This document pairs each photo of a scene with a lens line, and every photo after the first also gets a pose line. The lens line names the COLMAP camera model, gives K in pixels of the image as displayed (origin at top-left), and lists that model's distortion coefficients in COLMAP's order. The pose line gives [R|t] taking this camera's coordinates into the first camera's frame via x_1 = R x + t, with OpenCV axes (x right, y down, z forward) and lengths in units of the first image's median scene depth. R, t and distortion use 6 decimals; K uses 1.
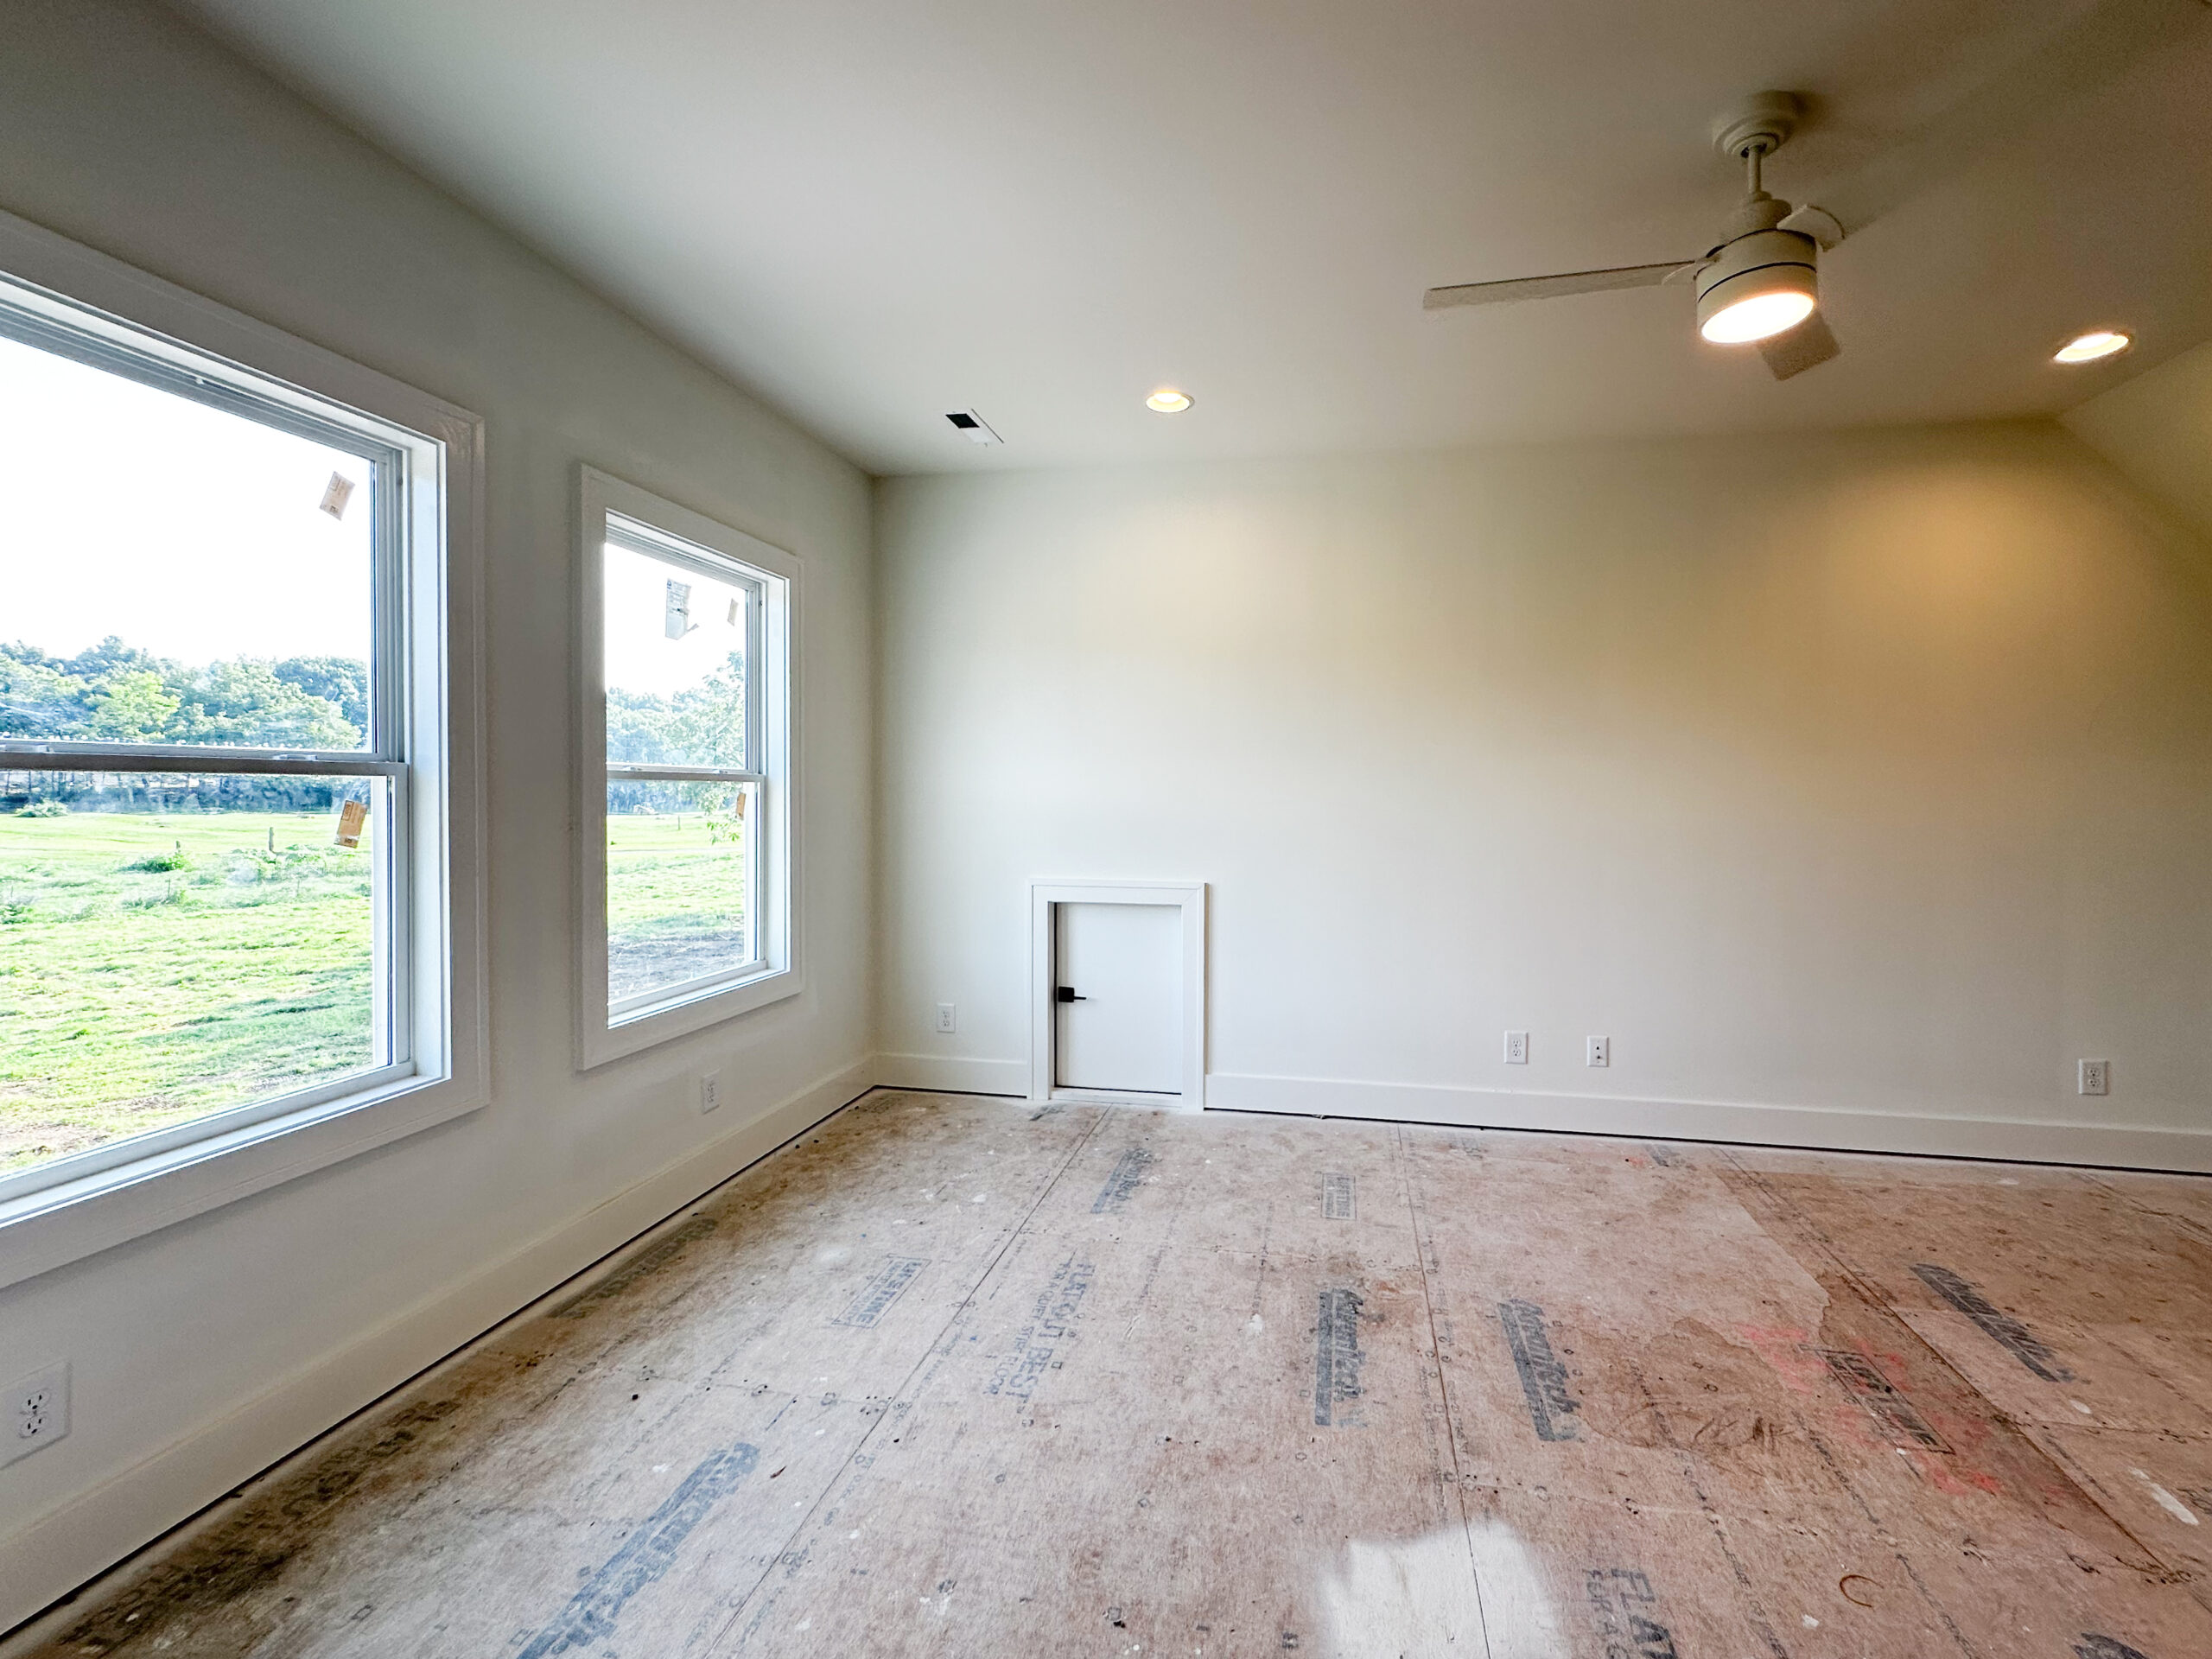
lens RADIAL K [[895.1, 0, 1111.9], [0, 895.1, 818.5], [0, 0, 1]] dist [0.000681, 0.000816]
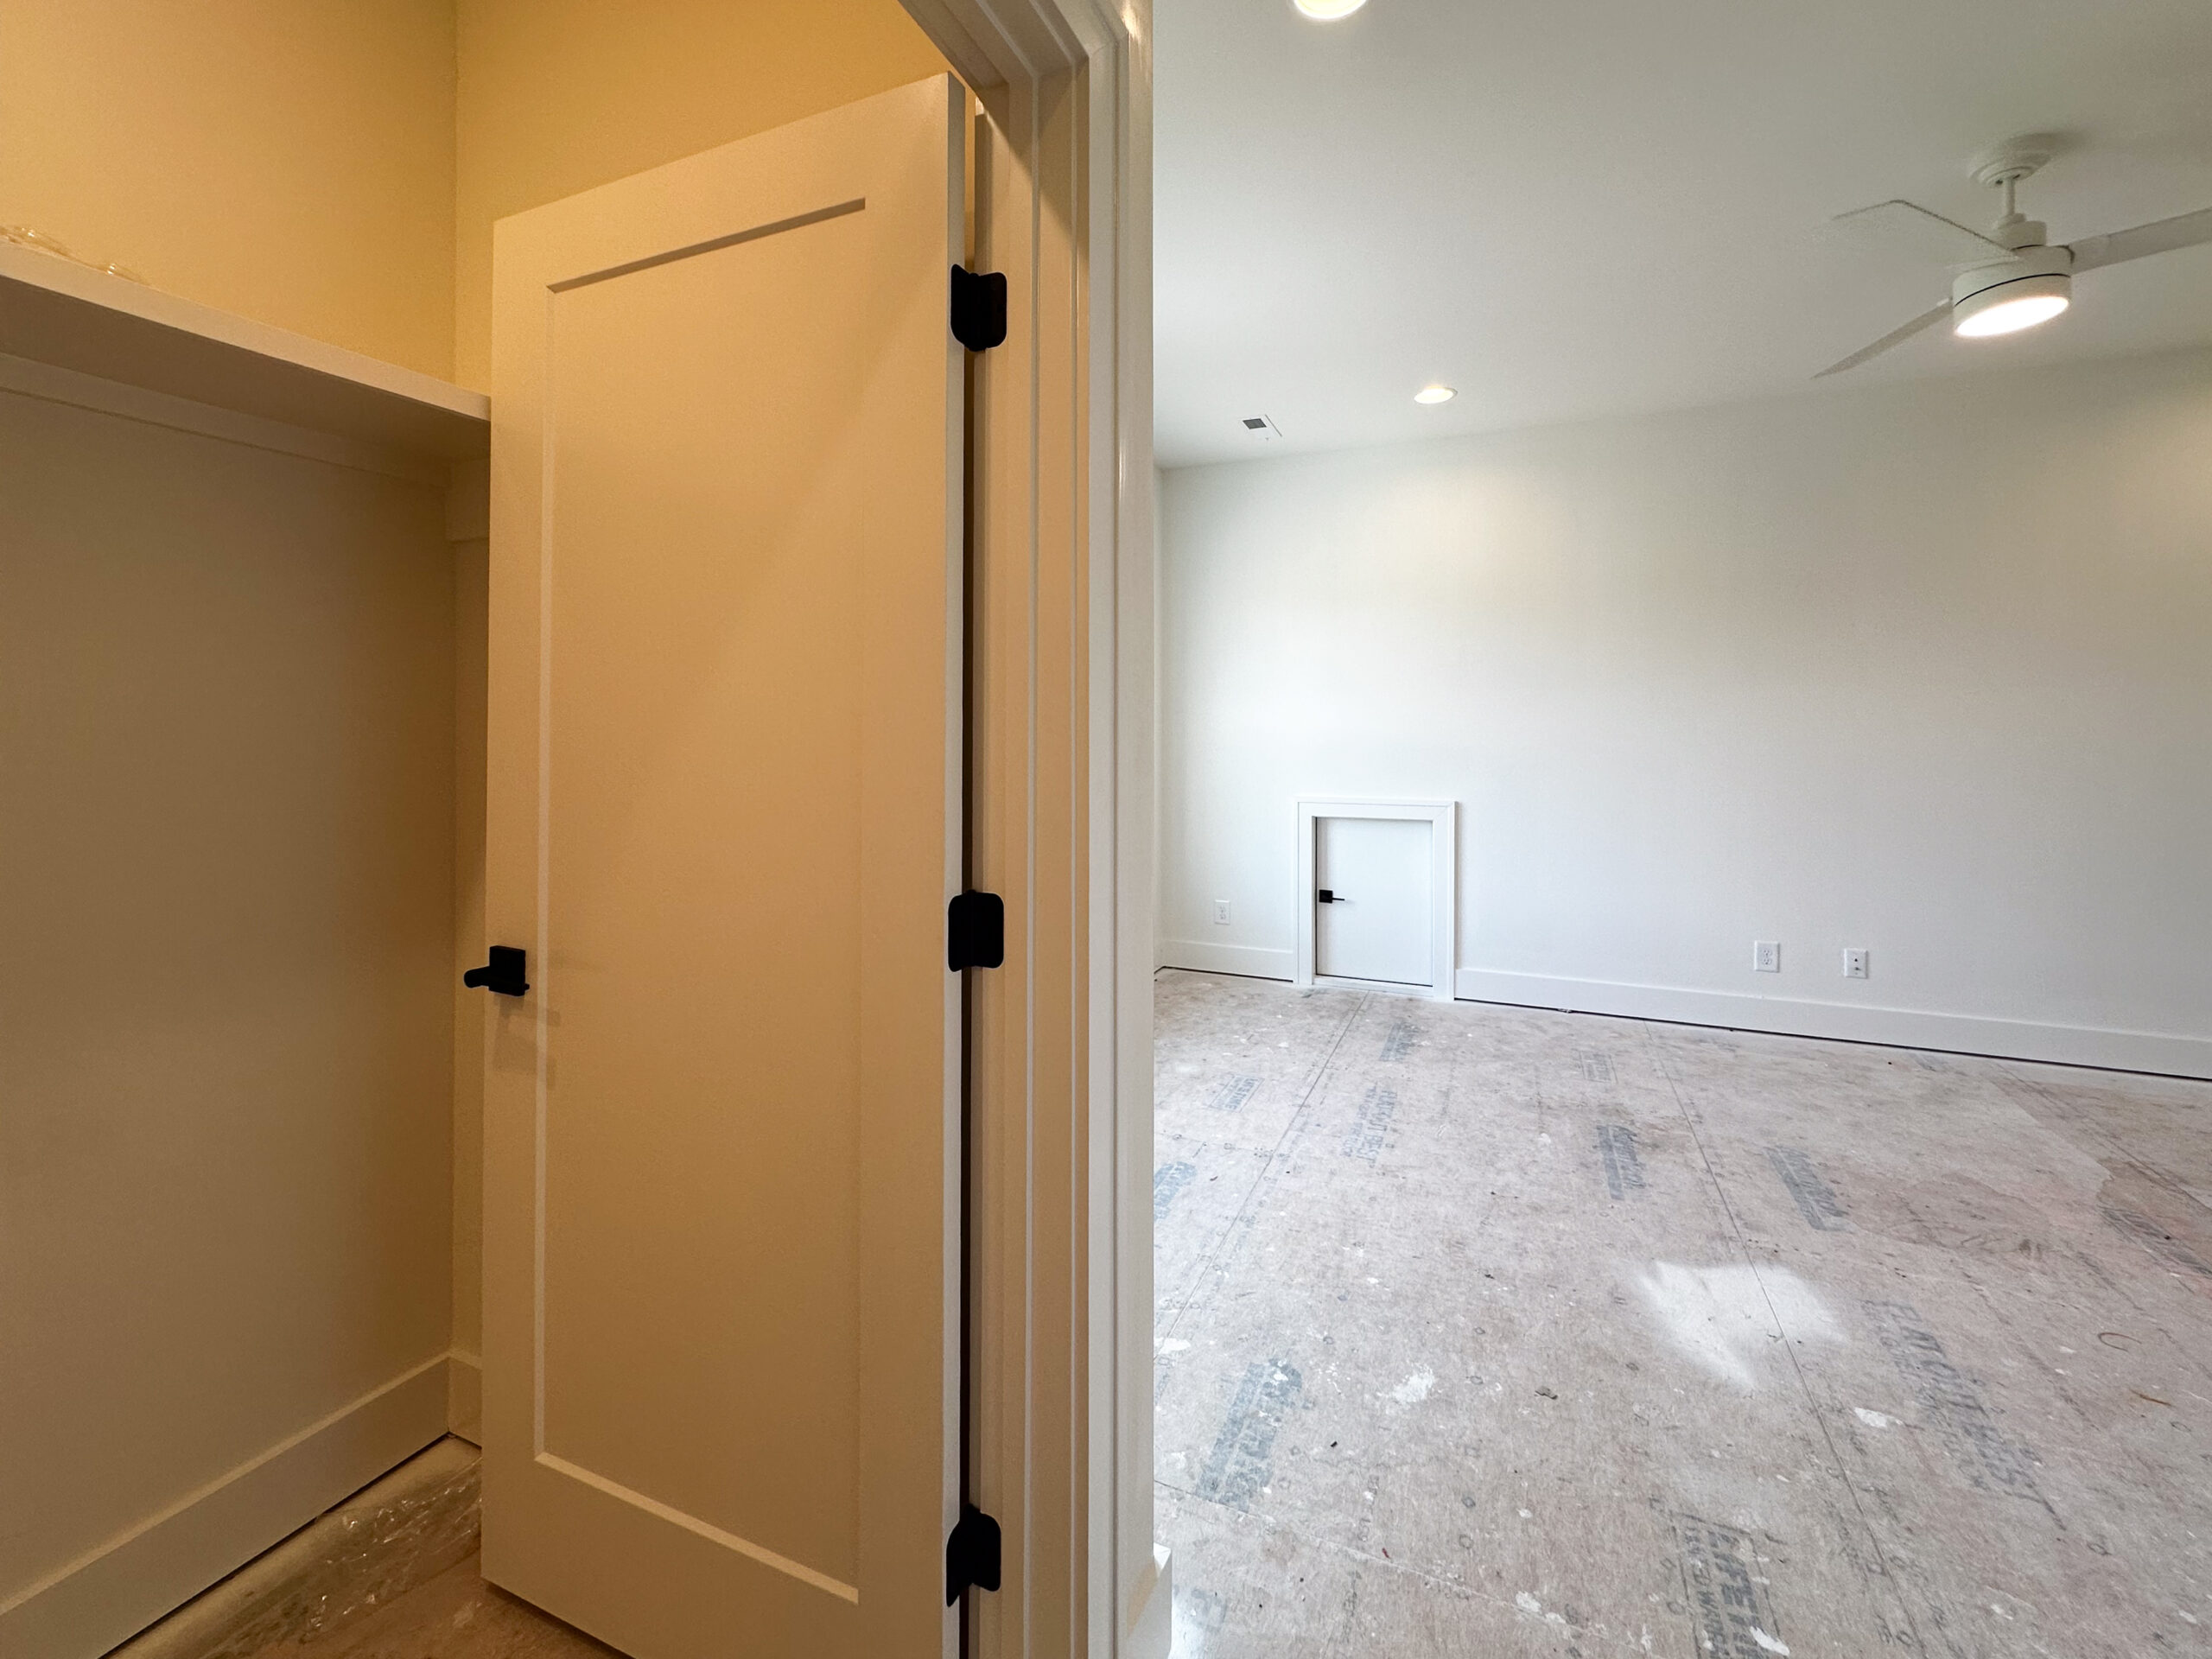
lens RADIAL K [[895.1, 0, 1065.3], [0, 895.1, 754.7], [0, 0, 1]] dist [0.000681, 0.000816]
pose [[0.976849, -0.002091, -0.213922, -0.213453], [-0.000217, 0.999942, -0.010767, 0.037961], [0.213932, 0.010564, 0.976791, -0.354371]]
